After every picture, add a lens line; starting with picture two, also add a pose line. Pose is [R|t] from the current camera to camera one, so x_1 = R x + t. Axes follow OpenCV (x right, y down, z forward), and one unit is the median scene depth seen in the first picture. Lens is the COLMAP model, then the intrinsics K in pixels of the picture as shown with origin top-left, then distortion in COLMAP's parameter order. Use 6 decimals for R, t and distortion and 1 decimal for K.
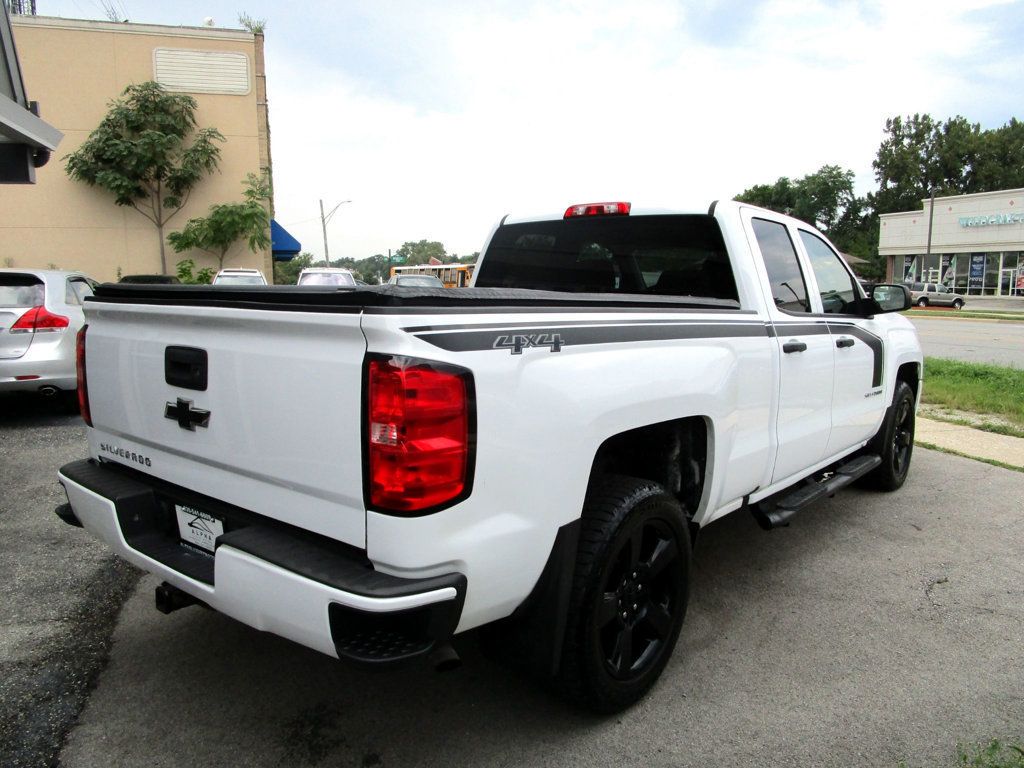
lens RADIAL K [[769.8, 0, 506.5], [0, 769.8, 386.0], [0, 0, 1]] dist [-0.029989, 0.006145]
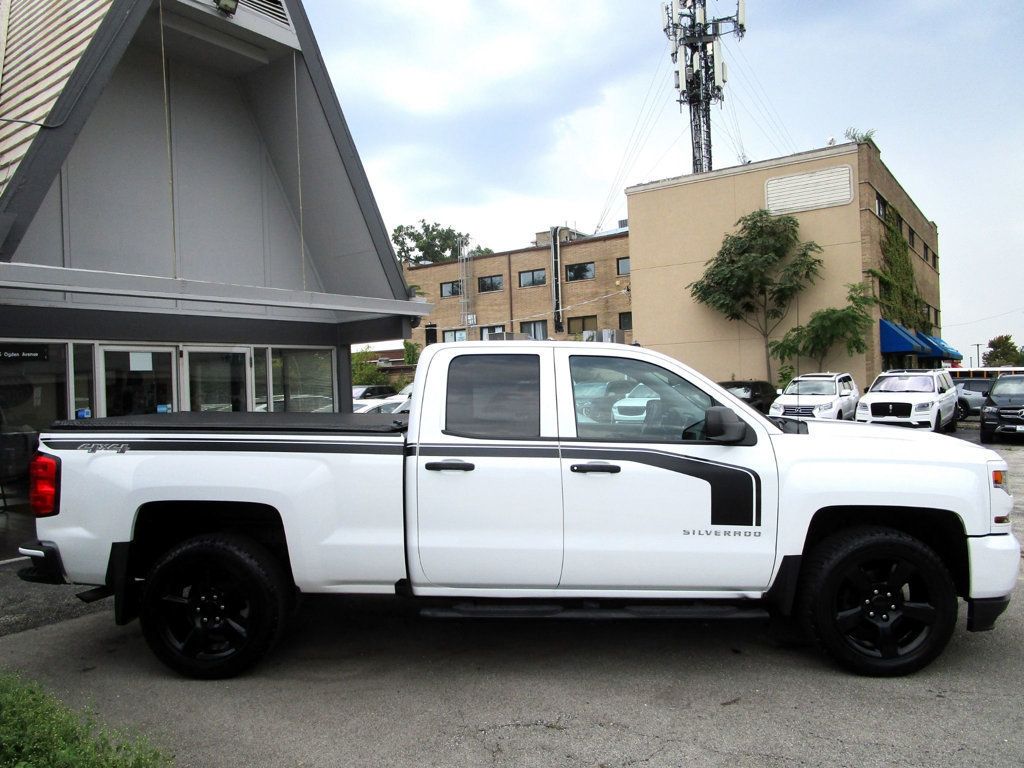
lens RADIAL K [[769.8, 0, 506.5], [0, 769.8, 386.0], [0, 0, 1]] dist [-0.029989, 0.006145]
pose [[0.611511, -0.015876, -0.791077, 0.196330], [-0.085400, 0.992634, -0.085936, -0.011628], [0.786614, 0.120109, 0.605651, 0.049845]]
